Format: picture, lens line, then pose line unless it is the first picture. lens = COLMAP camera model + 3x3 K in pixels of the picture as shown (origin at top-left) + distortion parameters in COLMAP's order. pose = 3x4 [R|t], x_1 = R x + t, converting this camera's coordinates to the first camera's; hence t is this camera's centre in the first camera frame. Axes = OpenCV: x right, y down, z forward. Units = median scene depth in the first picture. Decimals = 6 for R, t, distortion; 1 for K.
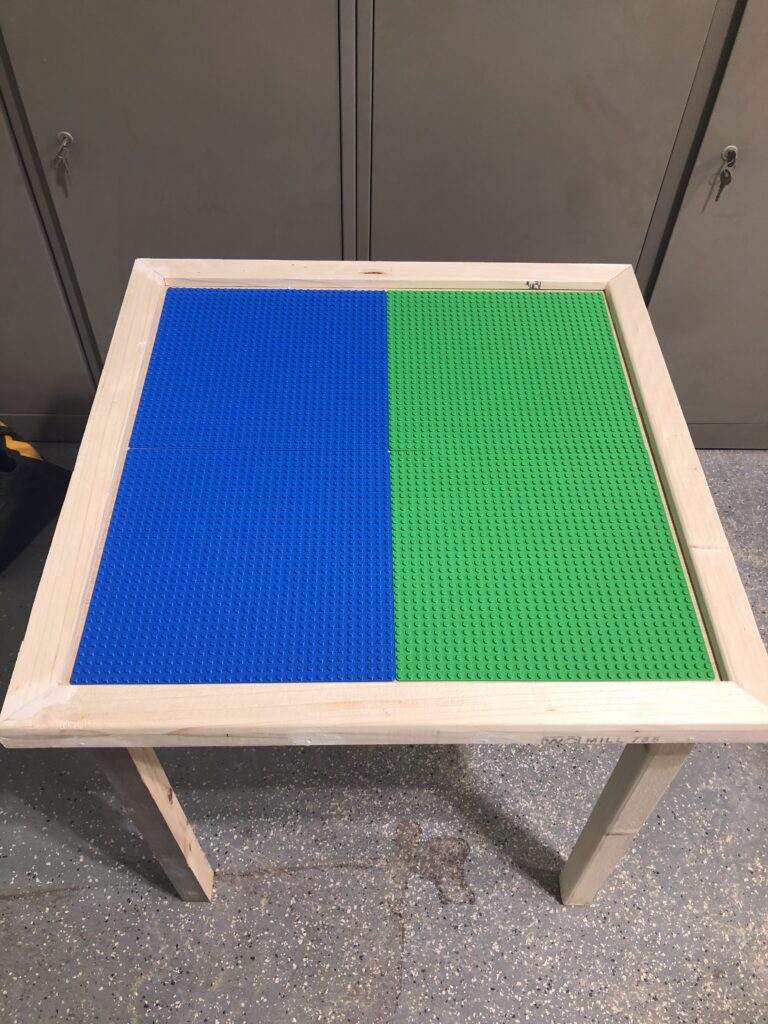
lens RADIAL K [[843.1, 0, 377.8], [0, 843.1, 512.8], [0, 0, 1]] dist [0.034099, -0.055757]
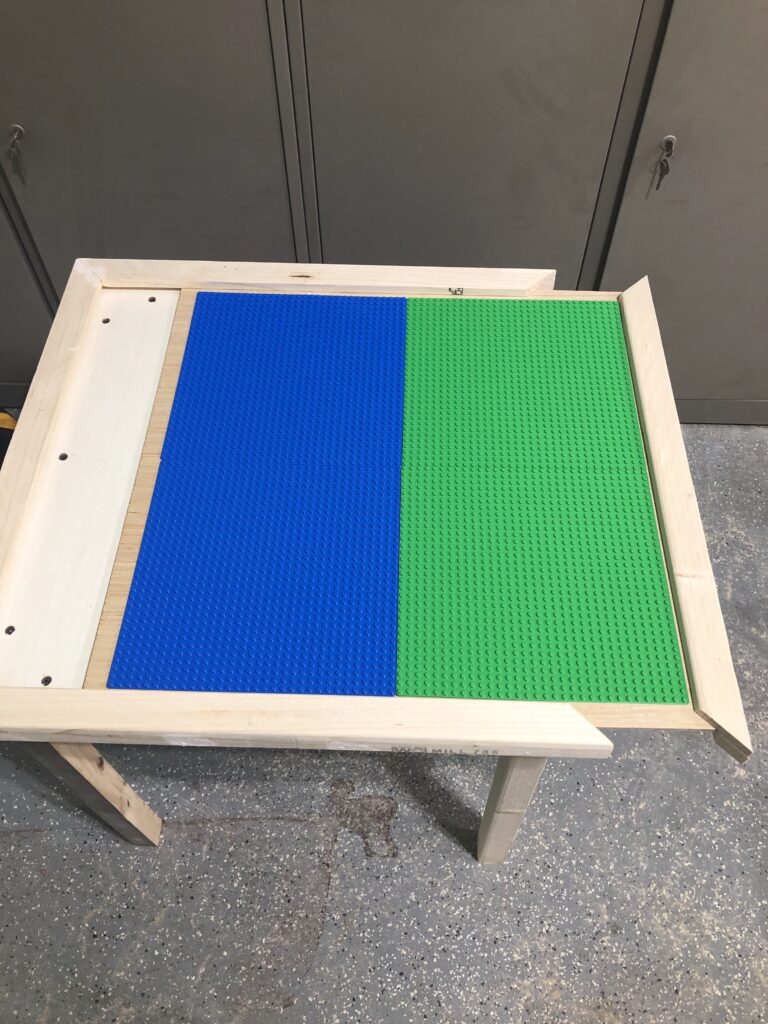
lens RADIAL K [[843.1, 0, 393.9], [0, 843.1, 504.6], [0, 0, 1]] dist [0.034099, -0.055757]
pose [[0.998683, 0.023151, -0.045784, 0.153475], [-0.018599, 0.995066, 0.097461, -0.101939], [0.047814, -0.096481, 0.994186, -0.048009]]
